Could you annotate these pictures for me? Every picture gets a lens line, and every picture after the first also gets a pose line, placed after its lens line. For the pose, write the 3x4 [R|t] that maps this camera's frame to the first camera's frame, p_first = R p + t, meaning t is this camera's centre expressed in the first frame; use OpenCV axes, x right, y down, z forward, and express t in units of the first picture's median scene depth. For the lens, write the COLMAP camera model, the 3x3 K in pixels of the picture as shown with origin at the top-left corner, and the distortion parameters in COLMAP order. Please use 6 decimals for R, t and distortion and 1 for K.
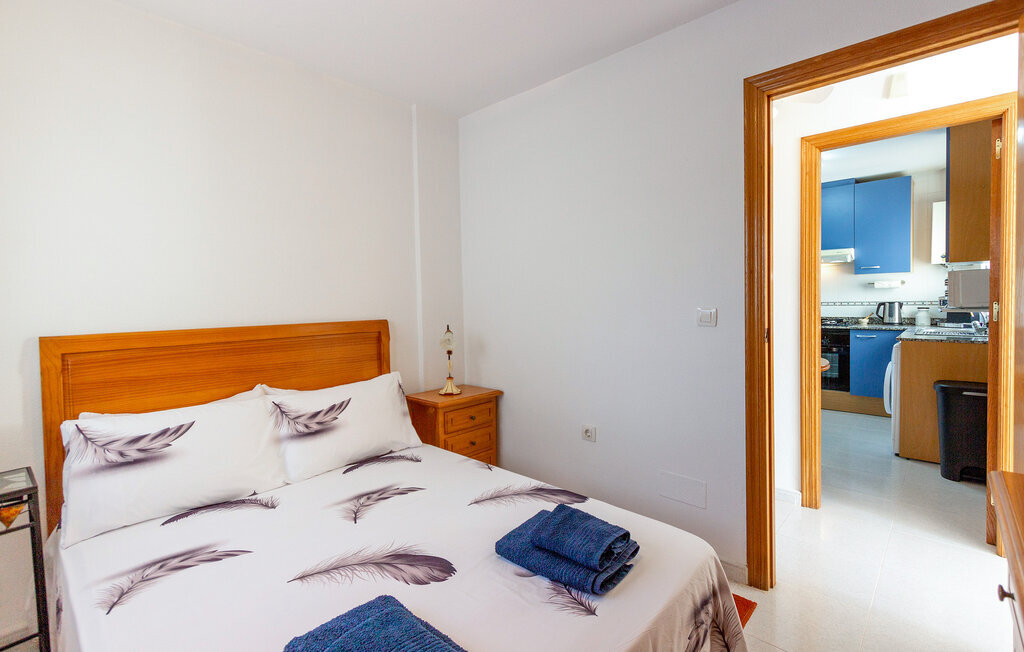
lens RADIAL K [[466.6, 0, 515.3], [0, 466.6, 296.9], [0, 0, 1]] dist [0.000864, 0.000114]
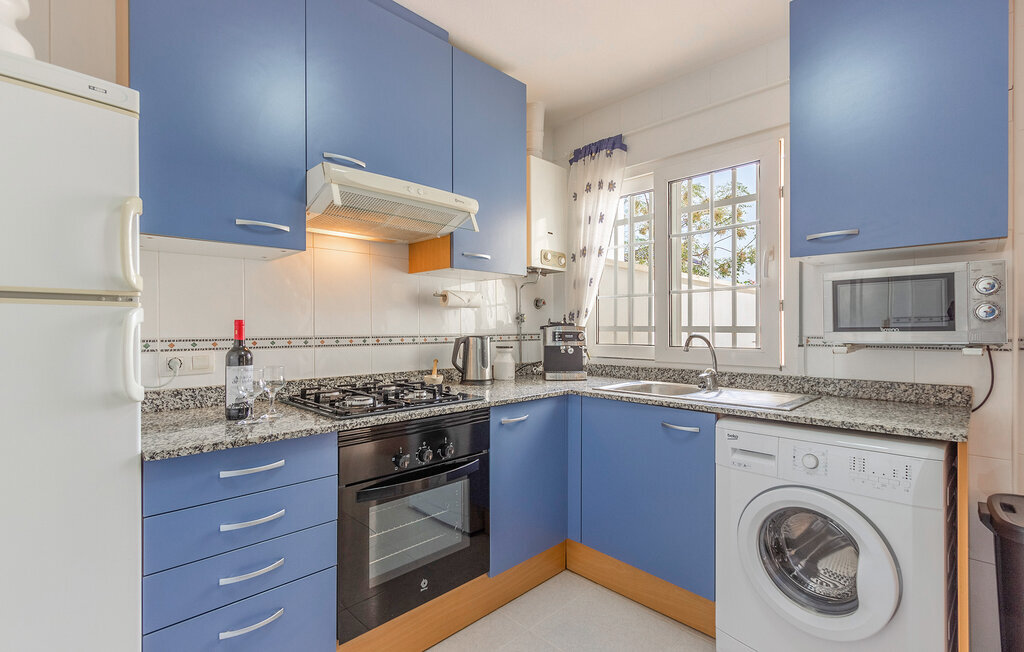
lens RADIAL K [[469.8, 0, 512.0], [0, 469.8, 326.0], [0, 0, 1]] dist [0.002403, 0.000500]
pose [[0.043834, 0.015997, 0.998911, 0.317377], [-0.002288, 0.999871, -0.015912, 0.008351], [-0.999036, -0.001588, 0.043865, 0.929009]]
